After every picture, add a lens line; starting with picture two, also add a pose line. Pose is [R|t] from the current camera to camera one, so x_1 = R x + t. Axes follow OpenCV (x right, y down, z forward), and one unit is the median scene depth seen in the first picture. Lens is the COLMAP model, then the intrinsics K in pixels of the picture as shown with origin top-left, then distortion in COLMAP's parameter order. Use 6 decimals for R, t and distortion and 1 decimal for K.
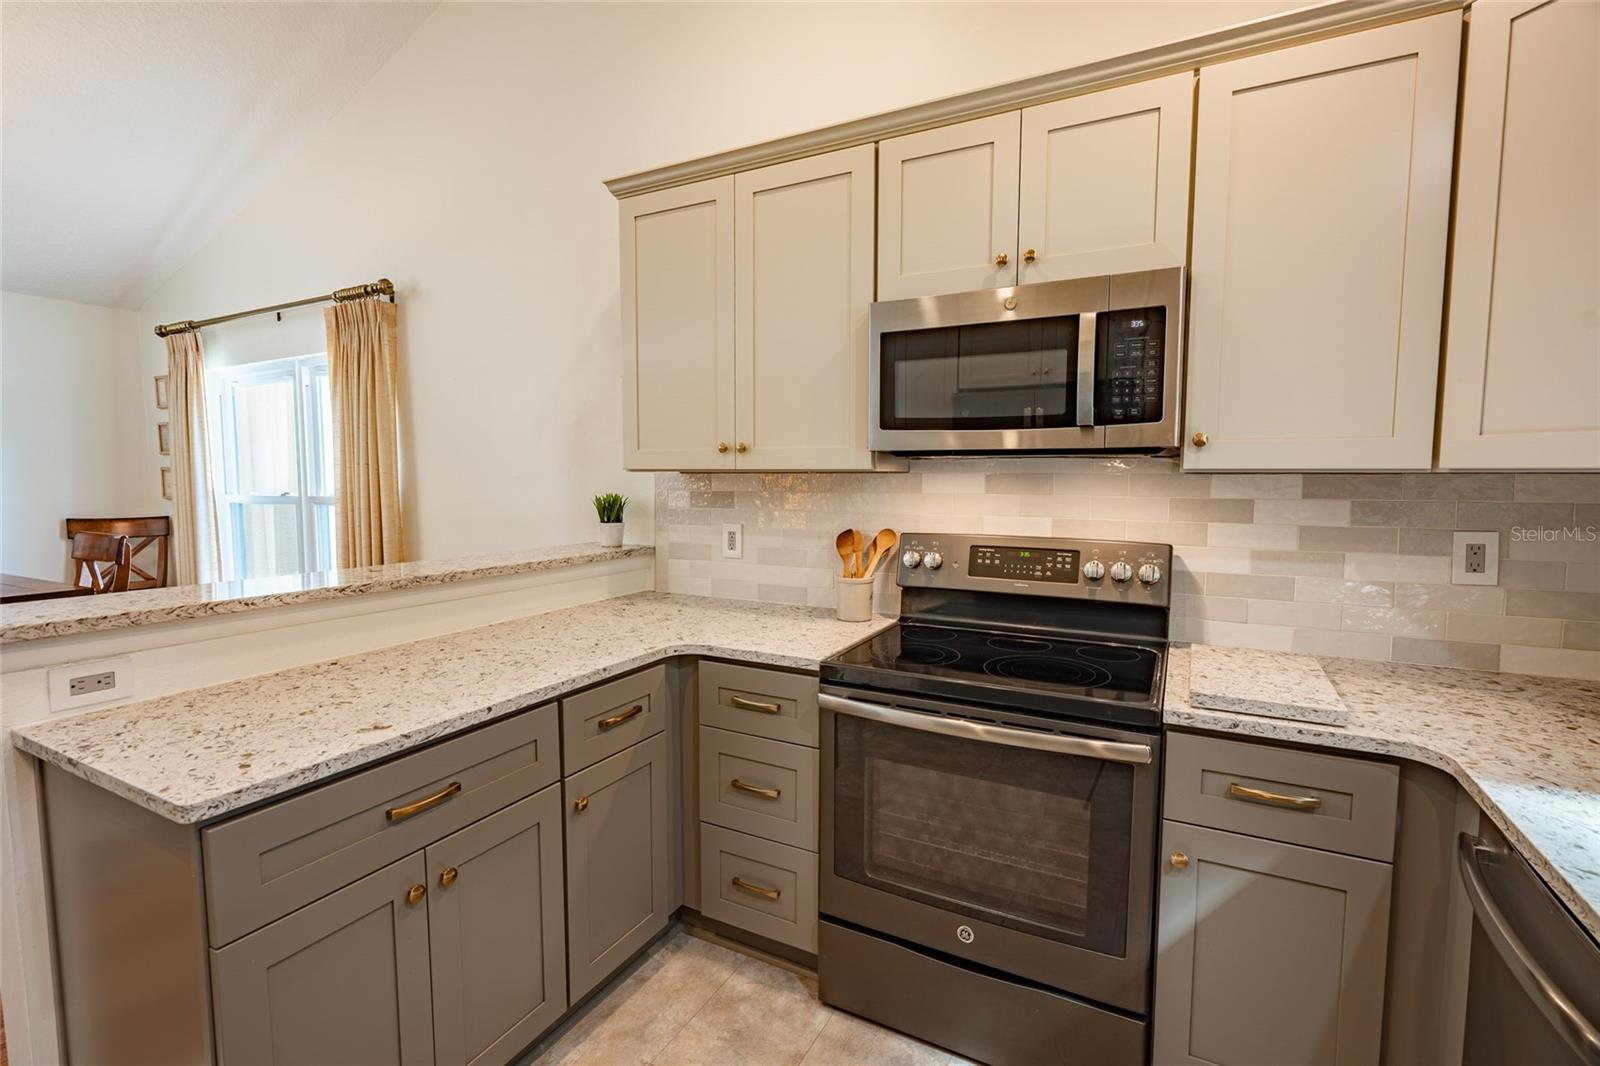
lens RADIAL K [[733.9, 0, 791.9], [0, 733.9, 527.2], [0, 0, 1]] dist [-0.003566, 0.001102]
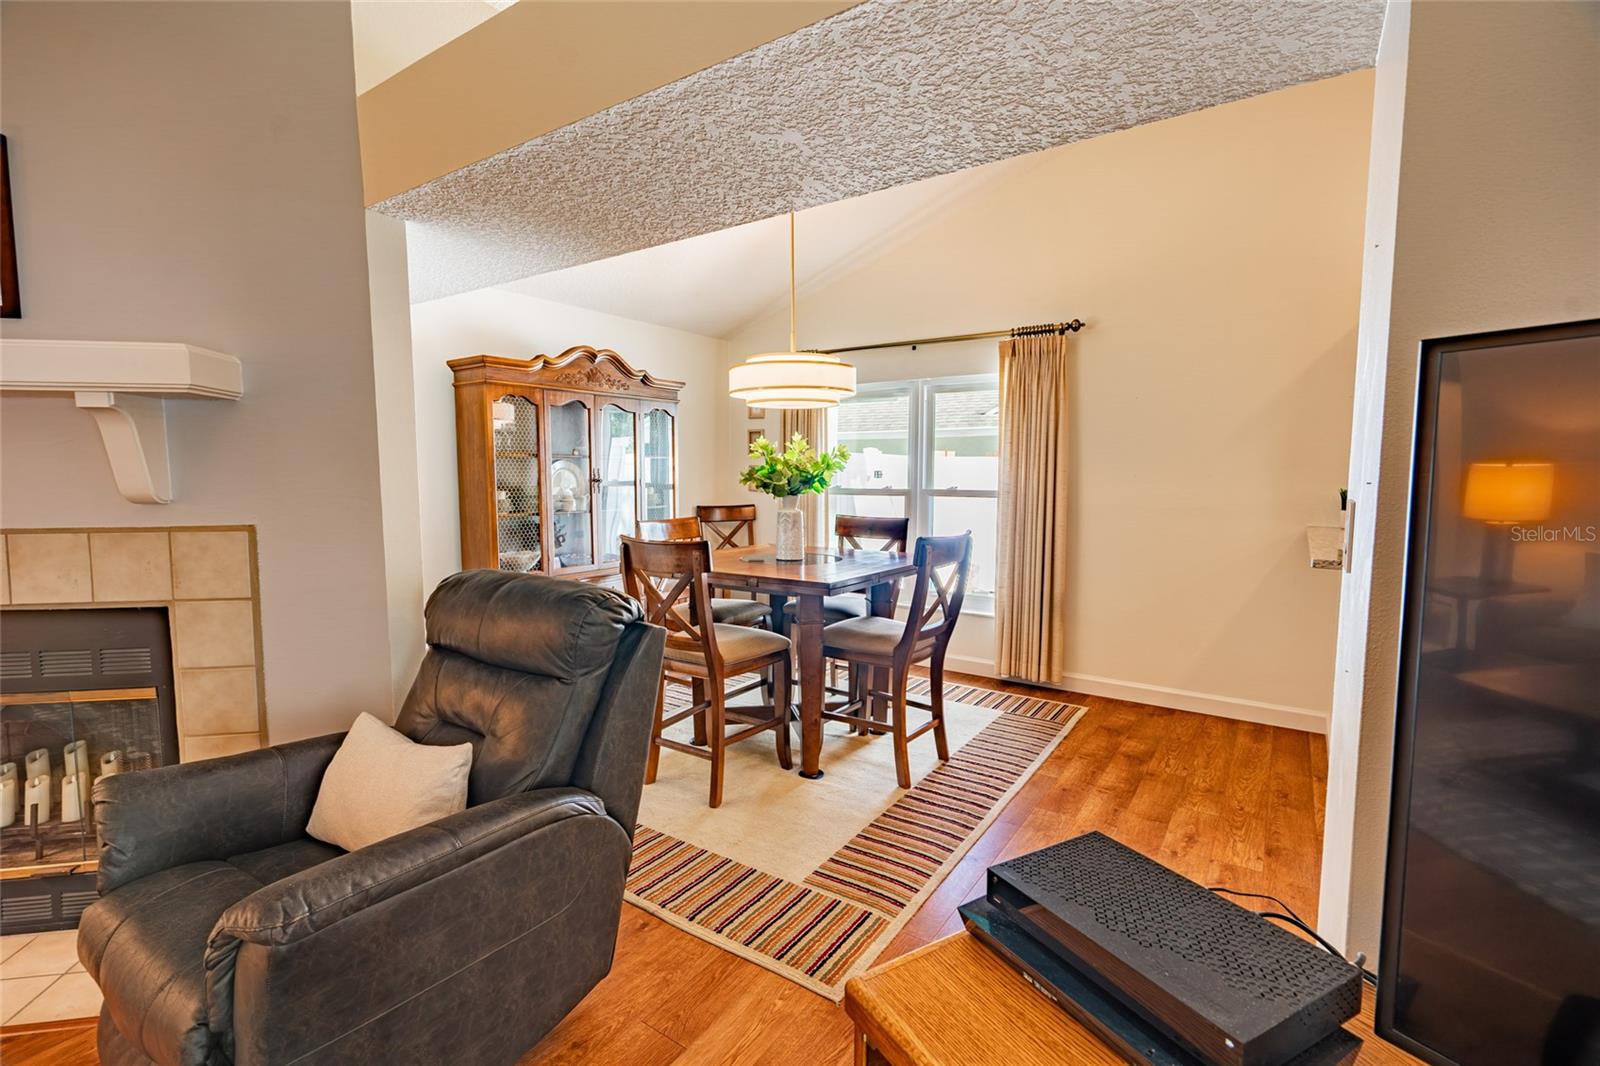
lens RADIAL K [[733.9, 0, 795.6], [0, 733.9, 527.9], [0, 0, 1]] dist [-0.003566, 0.001102]
pose [[0.994405, 0.009548, -0.105206, -0.850418], [-0.008949, 0.999941, 0.006165, 0.021709], [0.105259, -0.005189, 0.994431, -0.311033]]
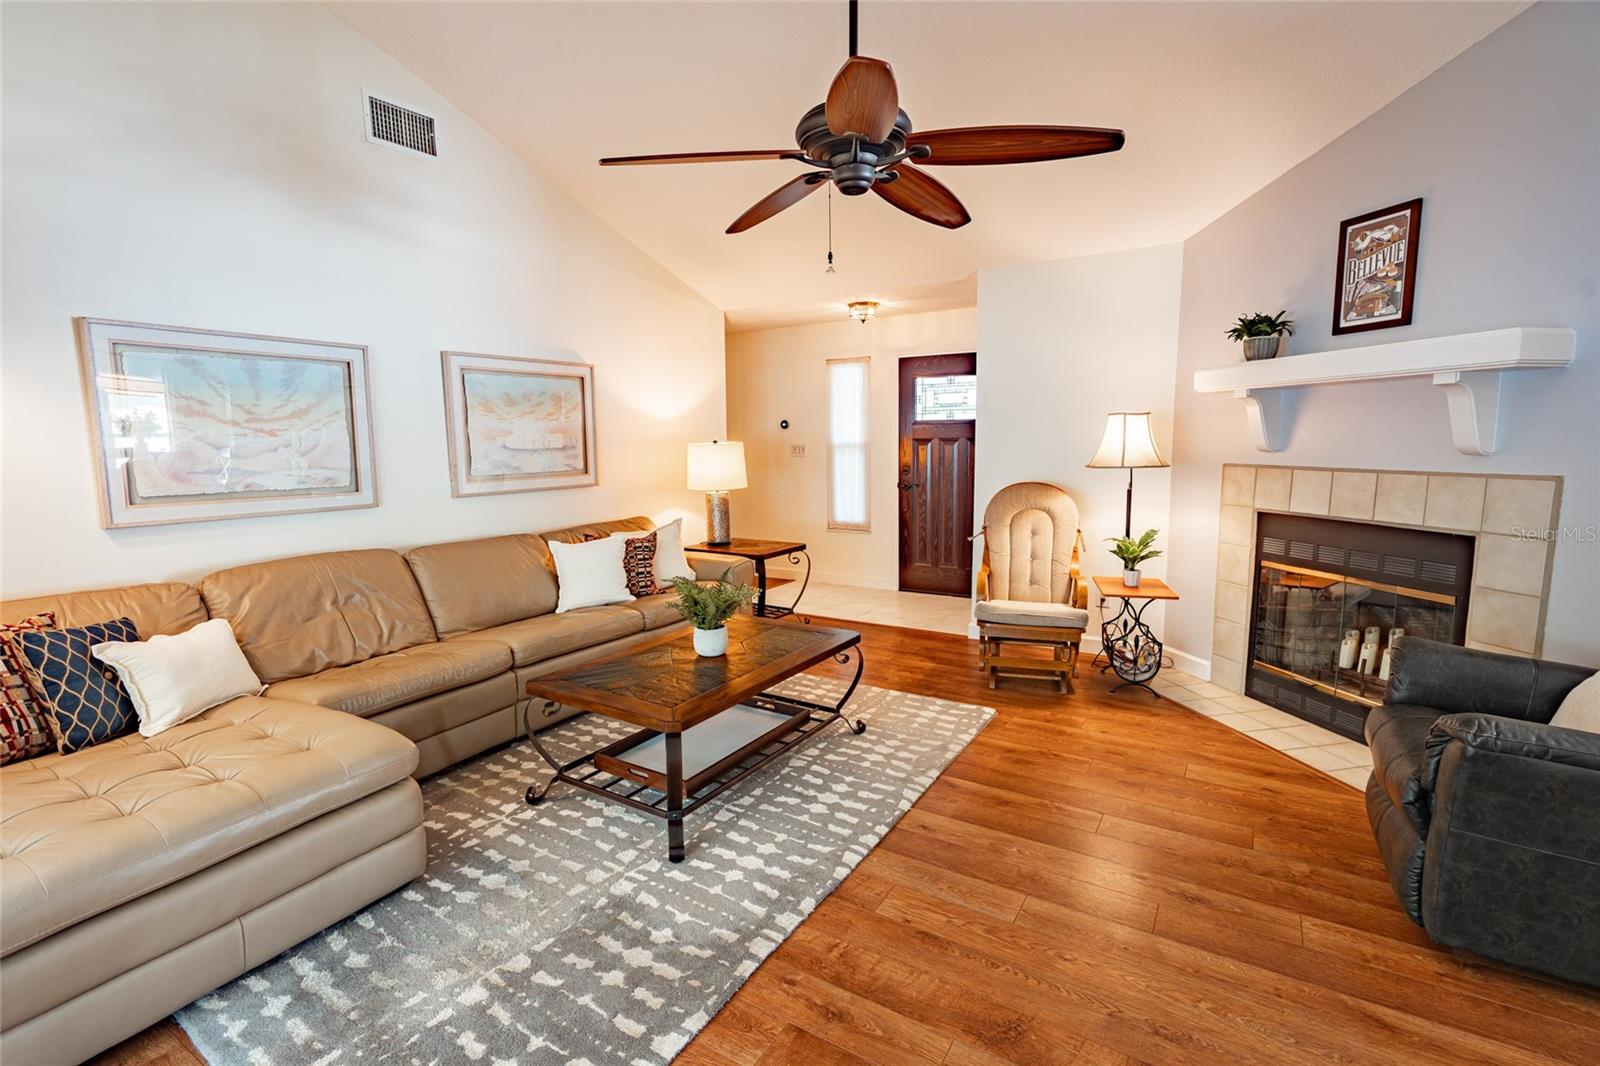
lens RADIAL K [[733.9, 0, 795.3], [0, 733.9, 534.9], [0, 0, 1]] dist [-0.003566, 0.001102]
pose [[-0.052129, 0.131341, -0.989966, -0.623251], [-0.066363, 0.988667, 0.134663, 0.037263], [0.996433, 0.072717, -0.042822, -0.449610]]
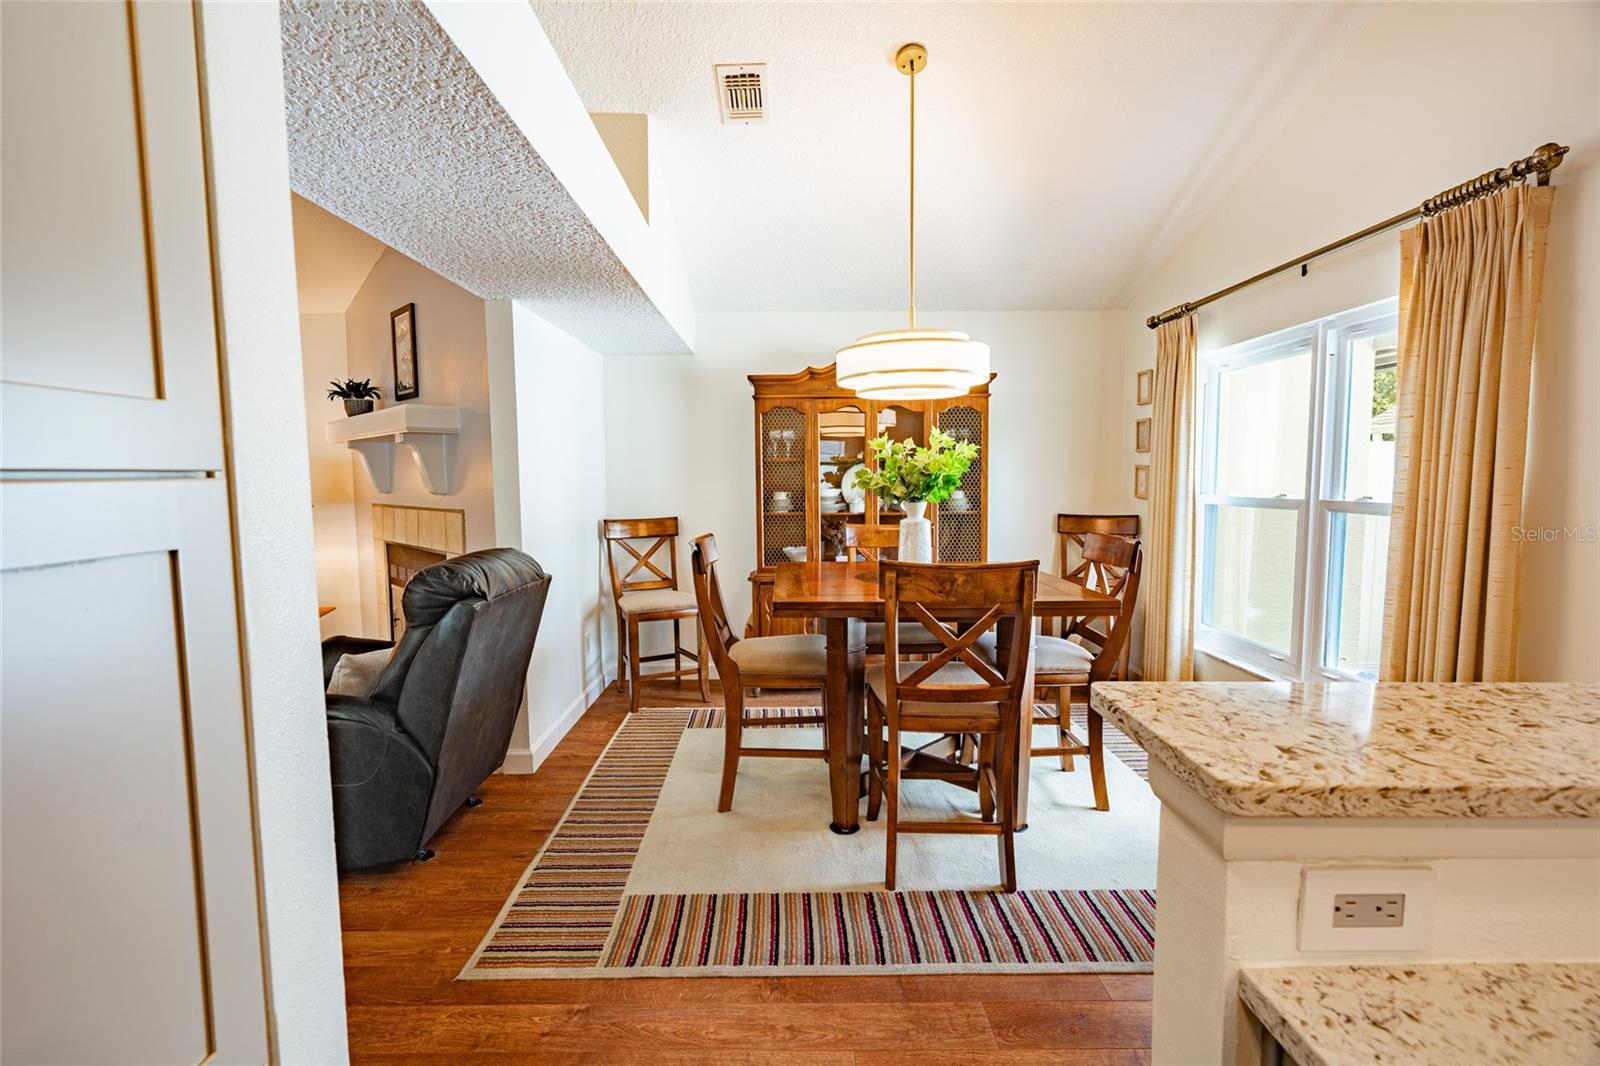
lens RADIAL K [[733.9, 0, 787.9], [0, 733.9, 533.3], [0, 0, 1]] dist [-0.003566, 0.001102]
pose [[0.472176, 0.068542, -0.878835, -0.281370], [-0.058367, 0.997216, 0.046415, -0.012143], [0.879570, 0.029379, 0.474862, 0.167019]]
